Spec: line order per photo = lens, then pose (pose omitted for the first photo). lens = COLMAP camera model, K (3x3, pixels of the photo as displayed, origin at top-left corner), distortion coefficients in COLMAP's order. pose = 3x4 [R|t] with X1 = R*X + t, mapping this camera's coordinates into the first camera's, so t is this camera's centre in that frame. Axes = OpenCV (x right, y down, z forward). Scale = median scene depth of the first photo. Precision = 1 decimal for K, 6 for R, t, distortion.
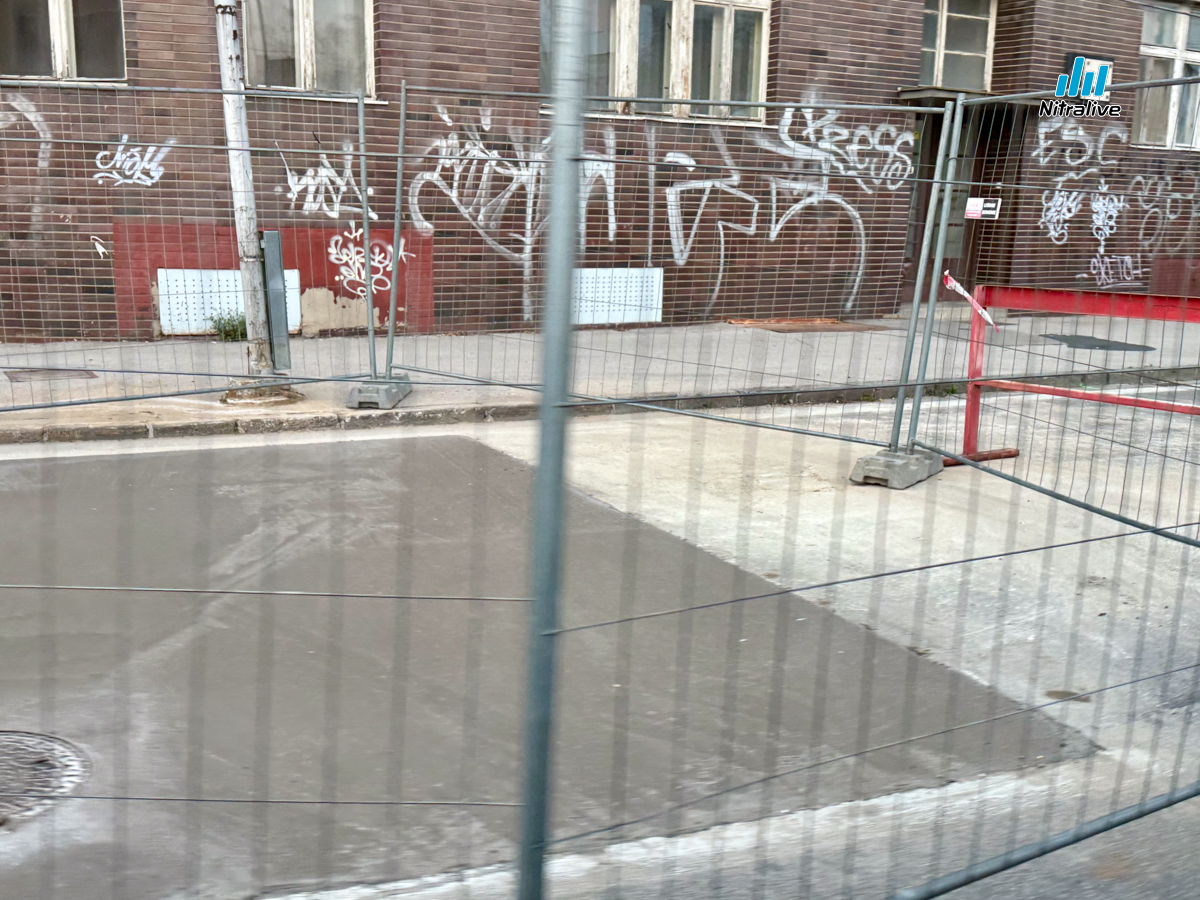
lens RADIAL K [[1199.2, 0, 600.0], [0, 1199.2, 450.0], [0, 0, 1]] dist [0.118445, -0.129131]
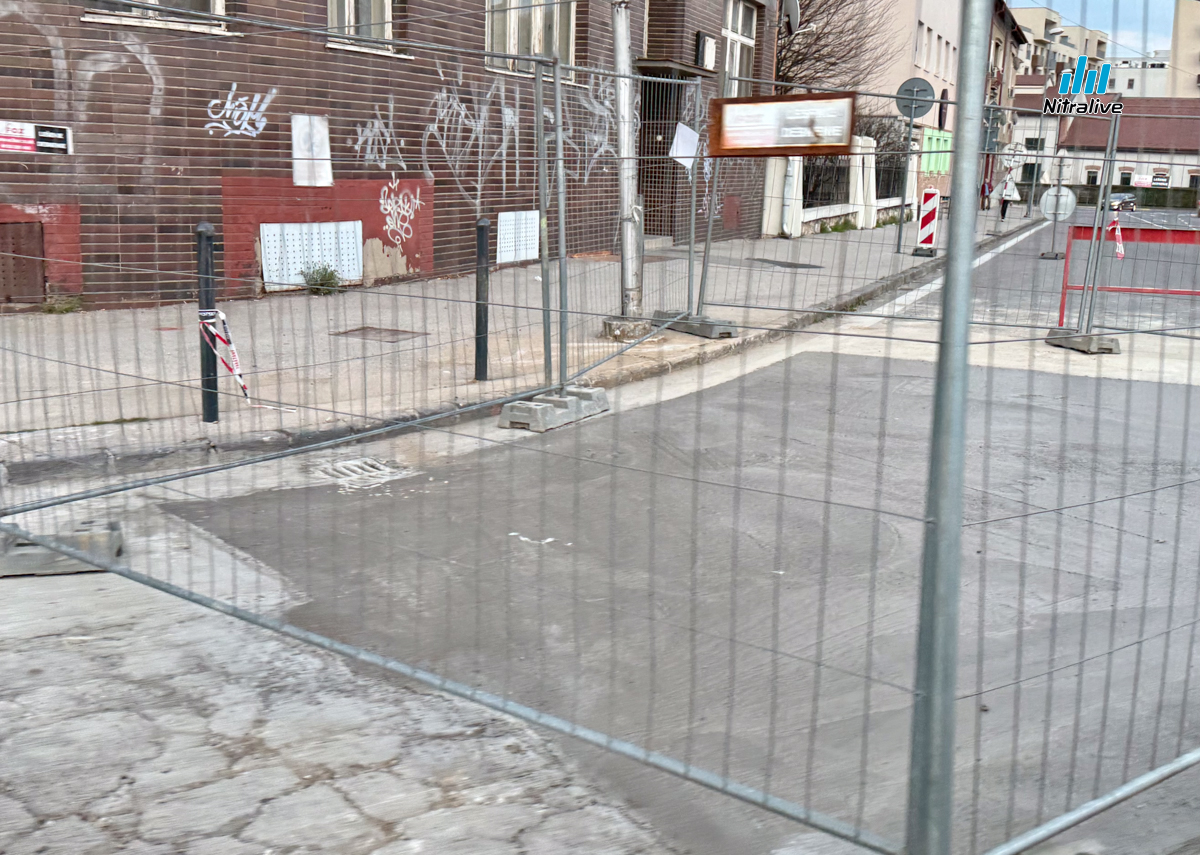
lens RADIAL K [[1300.4, 0, 600.0], [0, 1300.4, 427.5], [0, 0, 1]] dist [0.098346, -0.011481]
pose [[0.783410, -0.116762, 0.610439, -0.787869], [0.098392, 0.993108, 0.063685, -0.027499], [-0.613668, 0.010170, 0.789499, 0.016469]]
